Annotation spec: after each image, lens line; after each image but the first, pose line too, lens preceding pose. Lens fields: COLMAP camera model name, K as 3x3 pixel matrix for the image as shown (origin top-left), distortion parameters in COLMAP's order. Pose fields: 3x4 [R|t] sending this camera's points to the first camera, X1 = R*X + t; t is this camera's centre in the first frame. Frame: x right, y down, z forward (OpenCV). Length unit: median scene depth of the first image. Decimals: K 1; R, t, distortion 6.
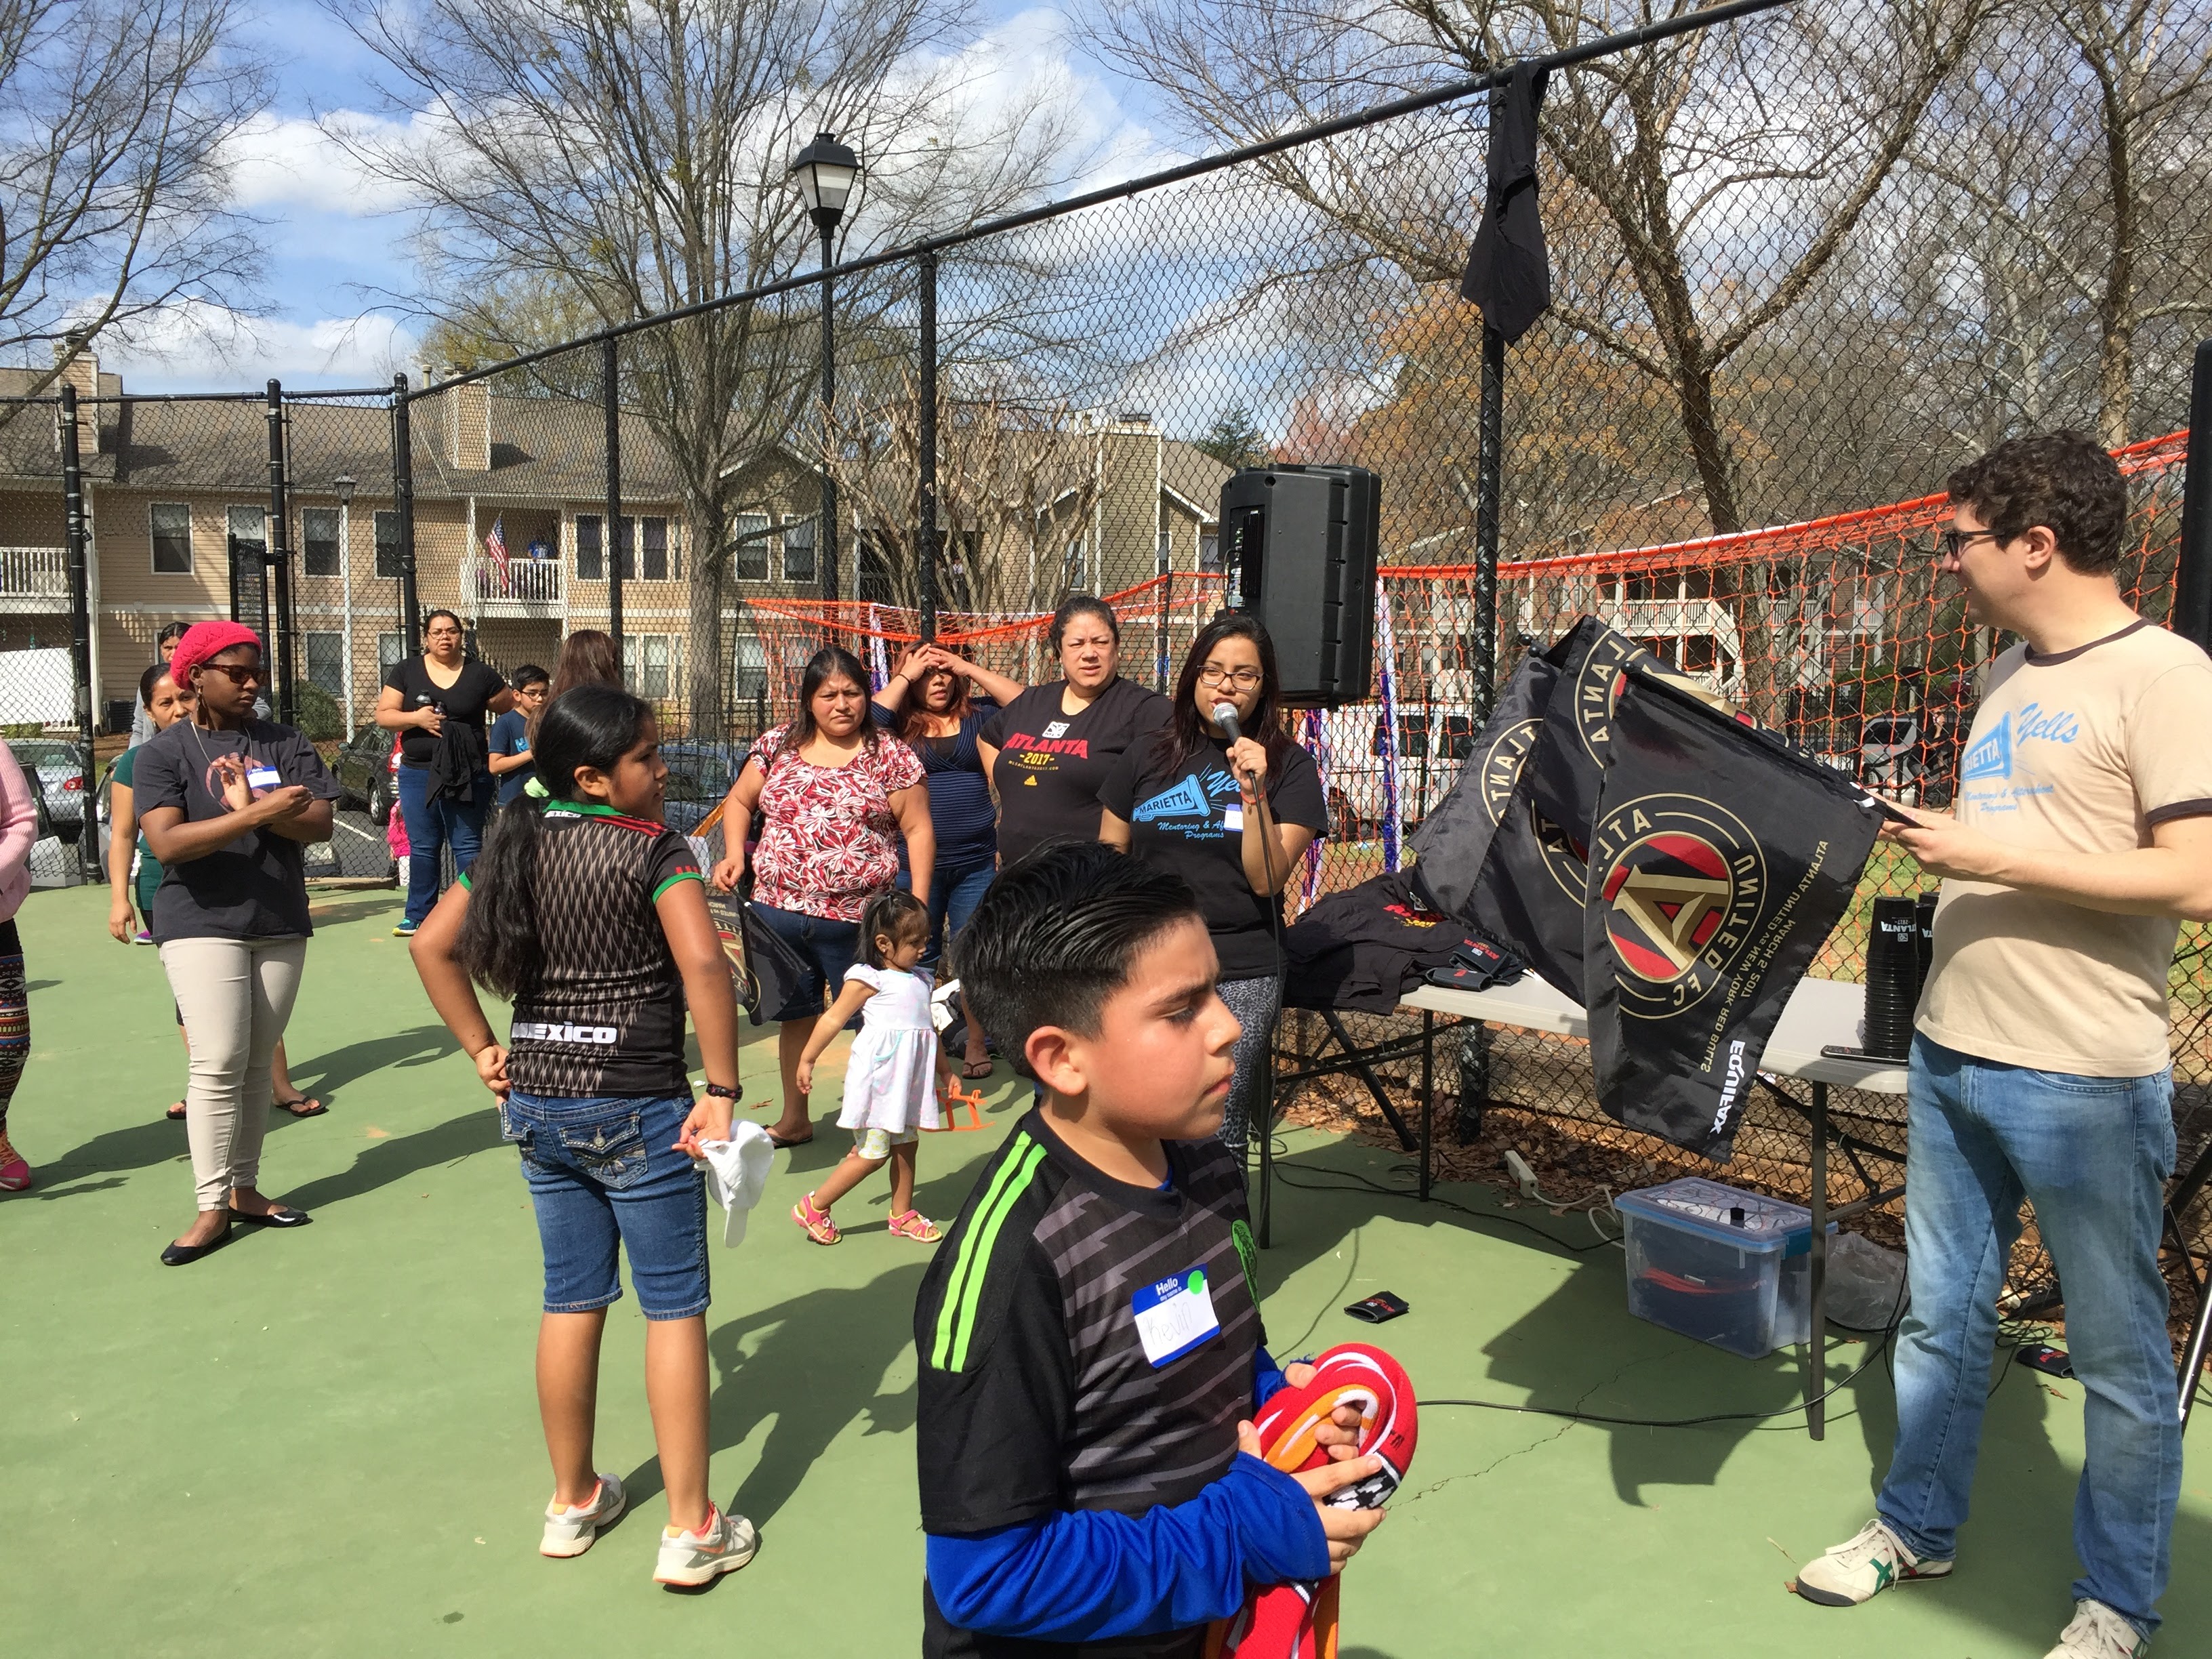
lens RADIAL K [[1873.8, 0, 1099.2], [0, 1873.8, 864.3], [0, 0, 1]] dist [0.025755, 0.007252]
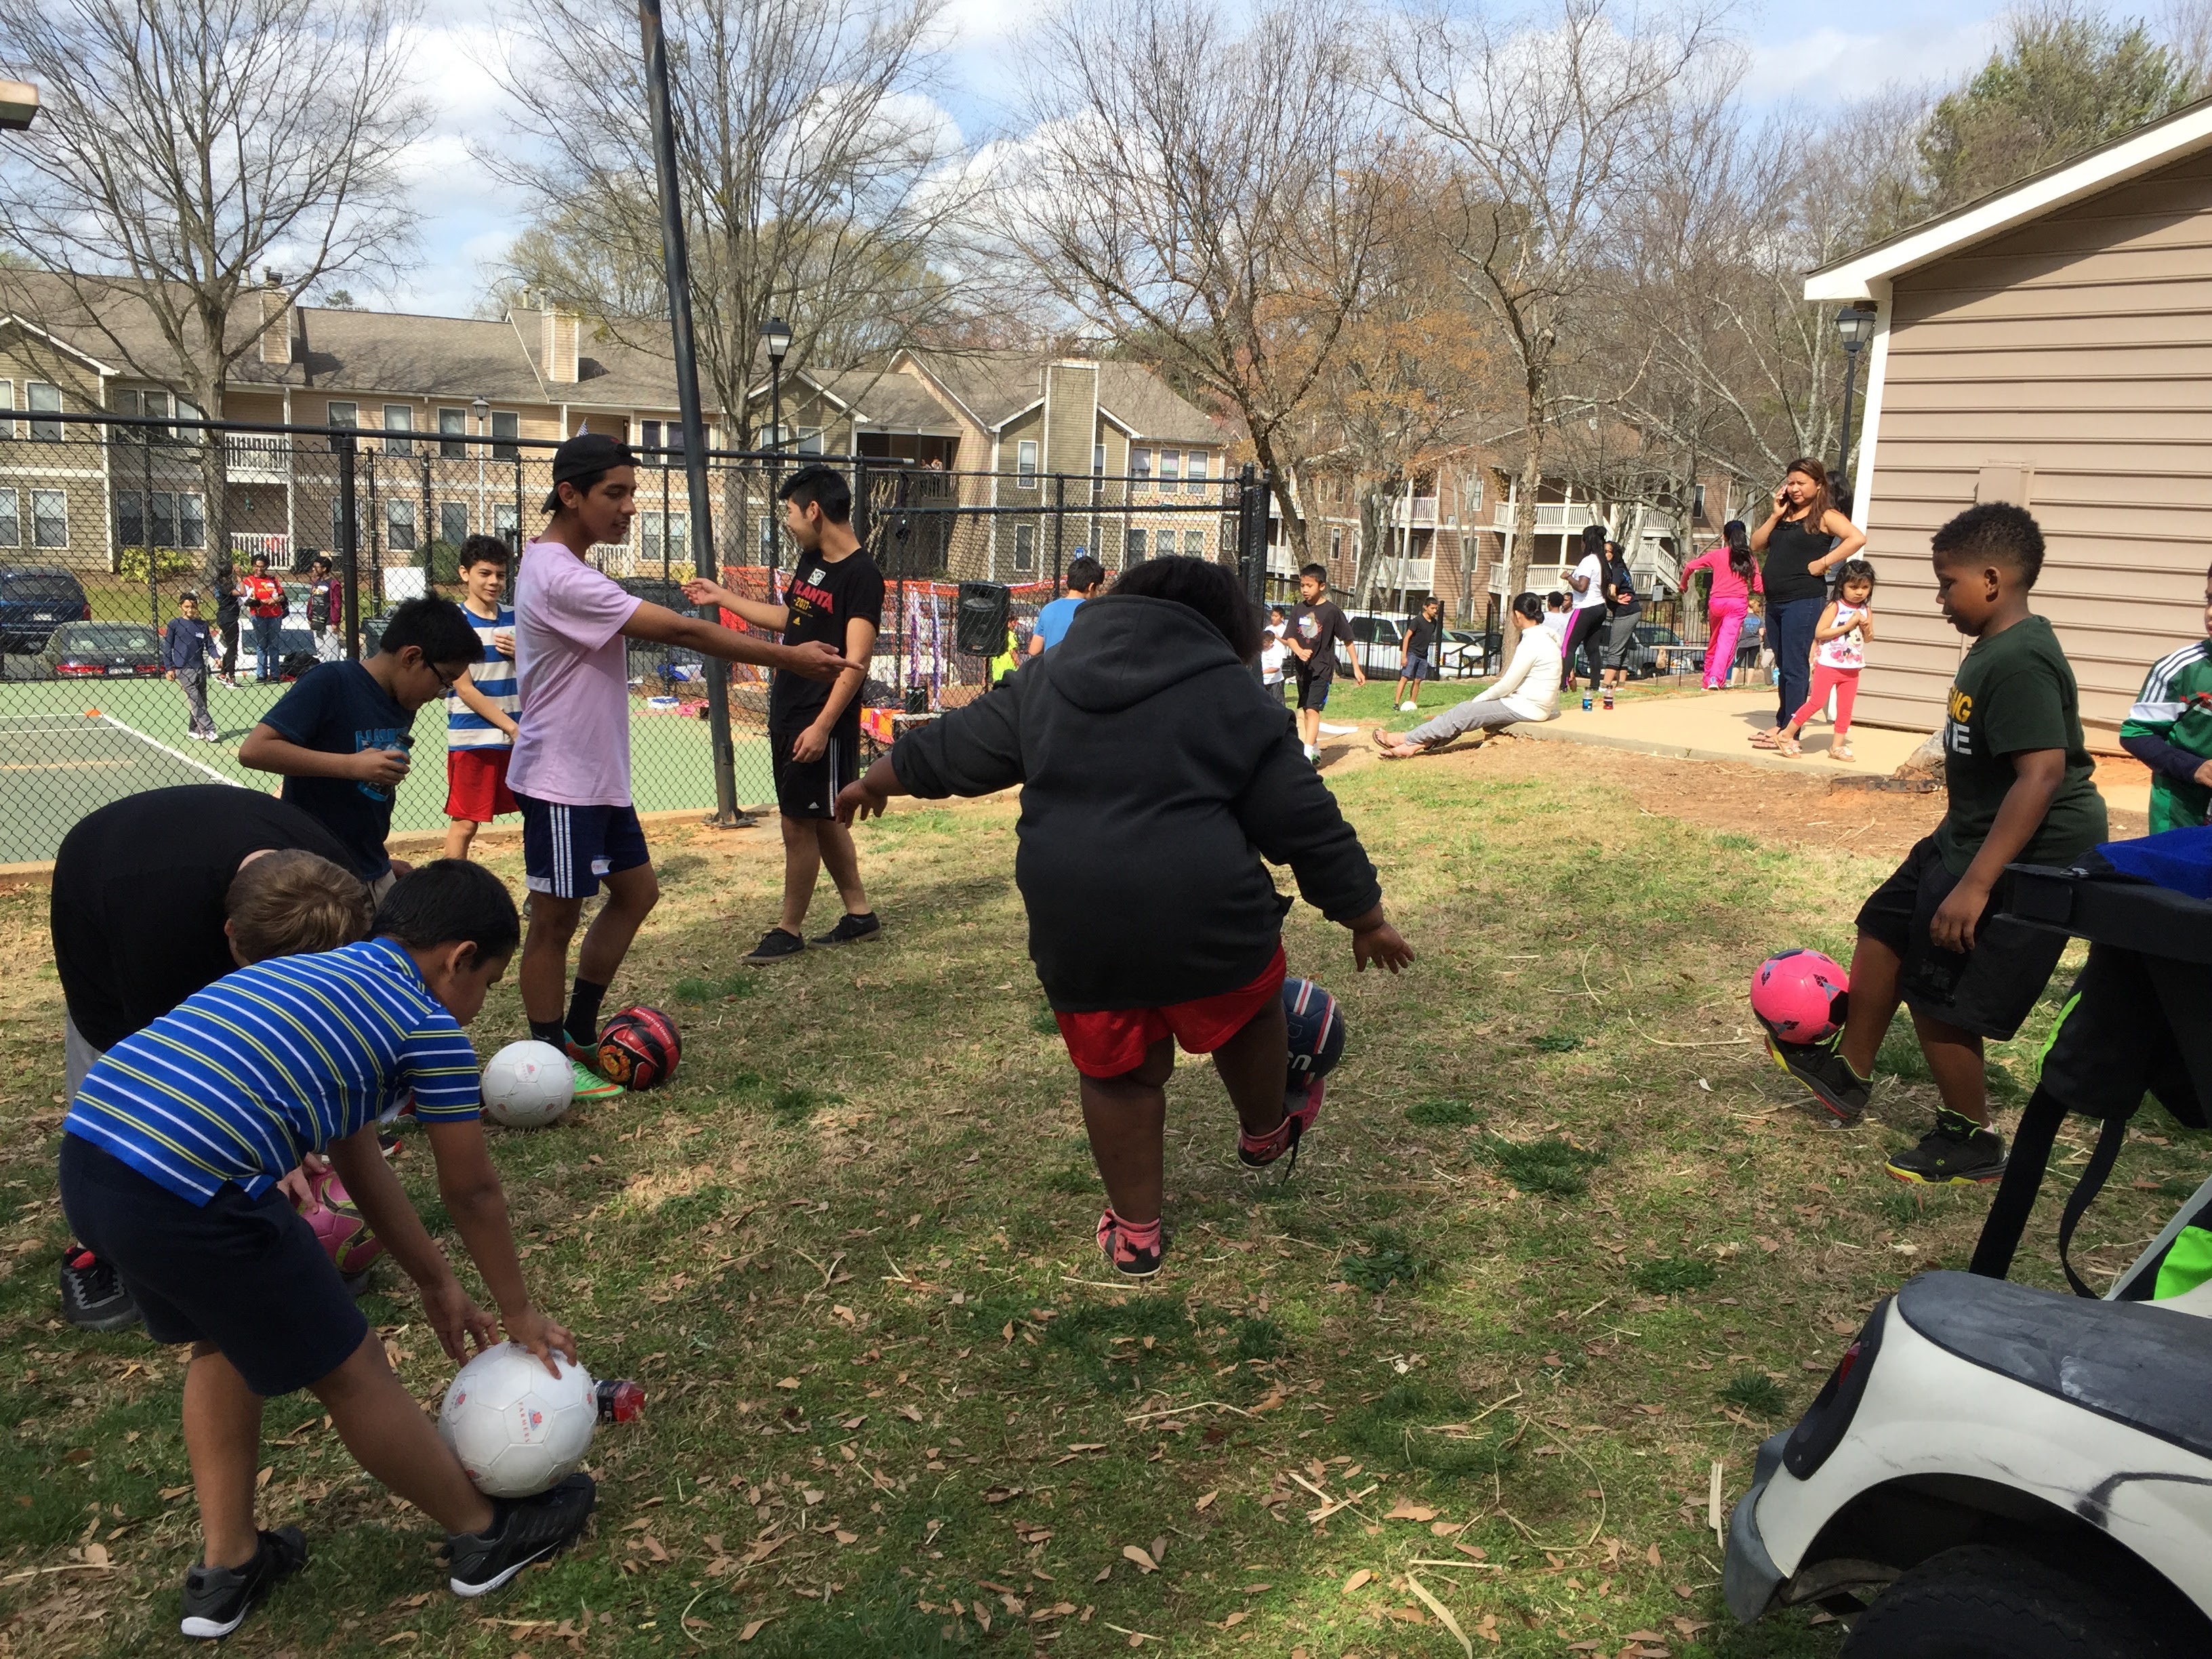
lens RADIAL K [[1873.8, 0, 1099.2], [0, 1873.8, 864.3], [0, 0, 1]] dist [0.025755, 0.007252]
pose [[0.998373, 0.050020, -0.027360, 0.098076], [-0.047522, 0.995213, 0.085396, -0.003306], [0.031500, -0.083957, 0.995971, -0.341959]]
